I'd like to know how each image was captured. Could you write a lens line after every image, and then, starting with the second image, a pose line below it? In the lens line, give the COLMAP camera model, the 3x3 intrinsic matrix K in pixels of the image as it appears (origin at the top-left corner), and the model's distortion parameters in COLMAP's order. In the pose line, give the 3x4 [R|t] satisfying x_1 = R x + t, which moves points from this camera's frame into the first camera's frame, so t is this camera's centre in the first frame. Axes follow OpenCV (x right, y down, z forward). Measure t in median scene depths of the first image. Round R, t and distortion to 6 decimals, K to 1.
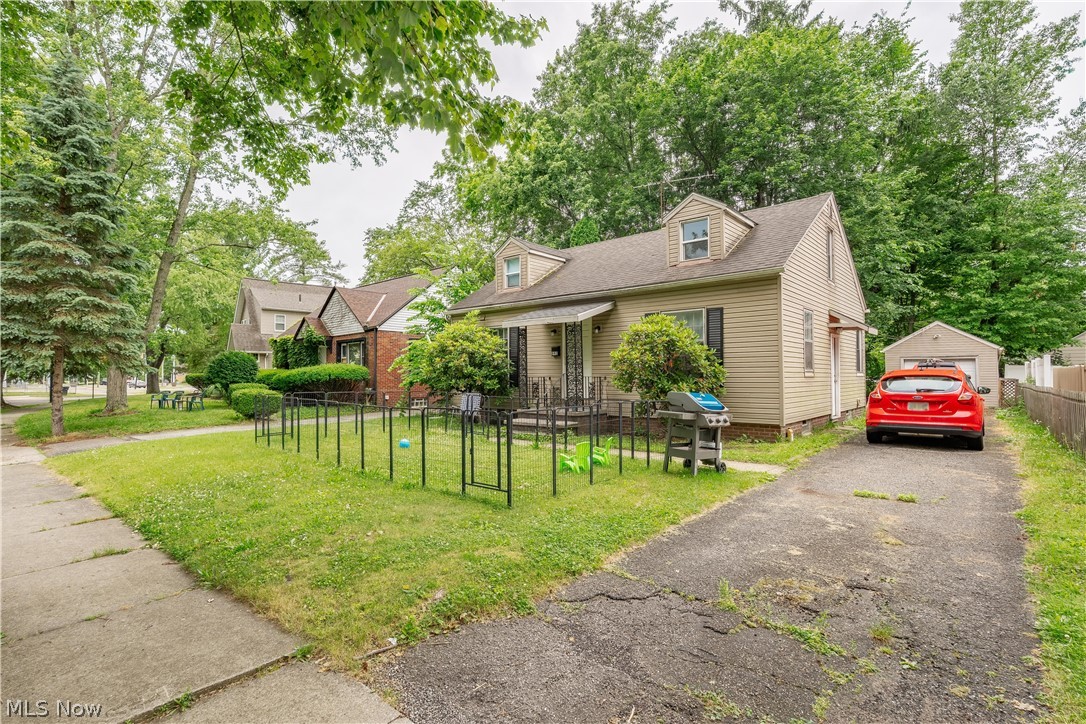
lens RADIAL K [[517.9, 0, 539.7], [0, 517.9, 363.9], [0, 0, 1]] dist [0.000147, -0.000311]
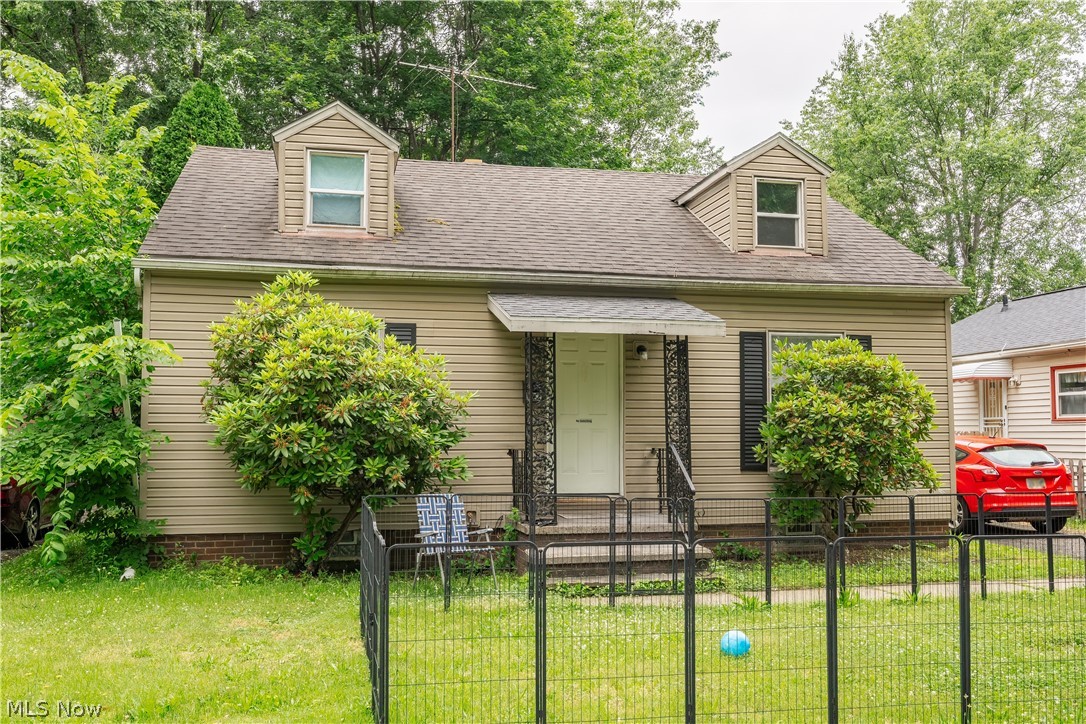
lens RADIAL K [[940.1, 0, 544.6], [0, 940.1, 370.6], [0, 0, 1]] dist [0.007982, 0.013166]
pose [[0.595596, 0.056551, 0.801291, -0.674077], [-0.018868, 0.998229, -0.056425, 0.003082], [-0.803062, 0.018488, 0.595608, 0.553252]]
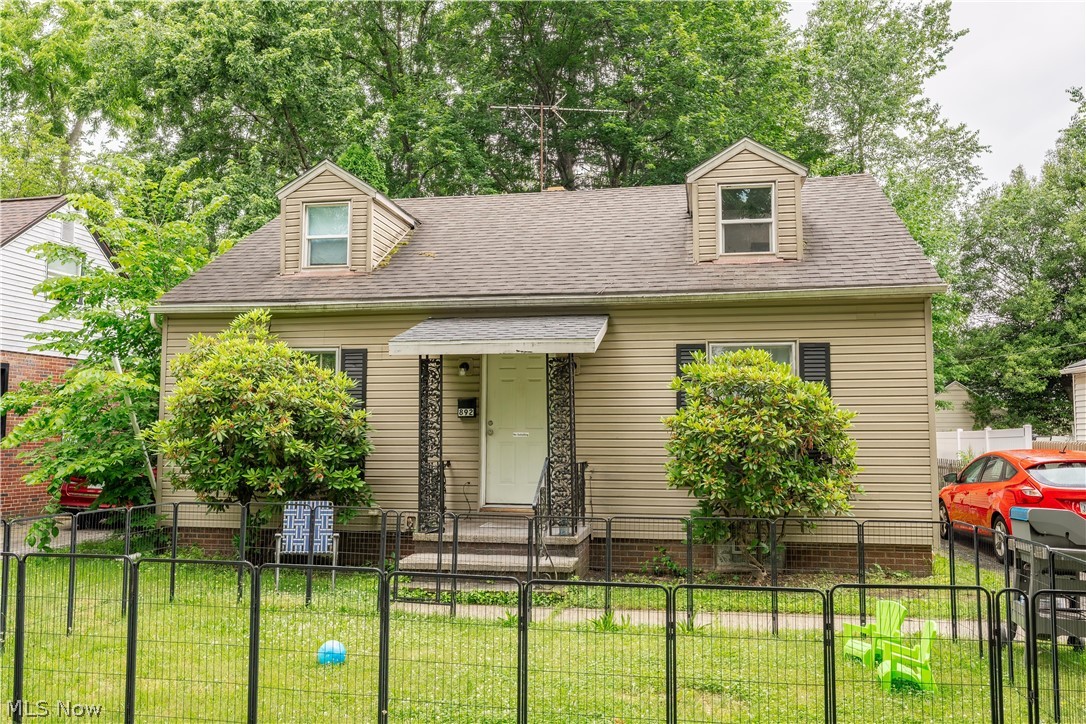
lens RADIAL K [[901.5, 0, 541.4], [0, 901.5, 358.0], [0, 0, 1]] dist [0.004525, 0.010064]
pose [[0.856911, 0.050916, 0.512944, -0.376285], [-0.017070, 0.997367, -0.070483, -0.014214], [-0.515182, 0.051642, 0.855523, 0.263730]]
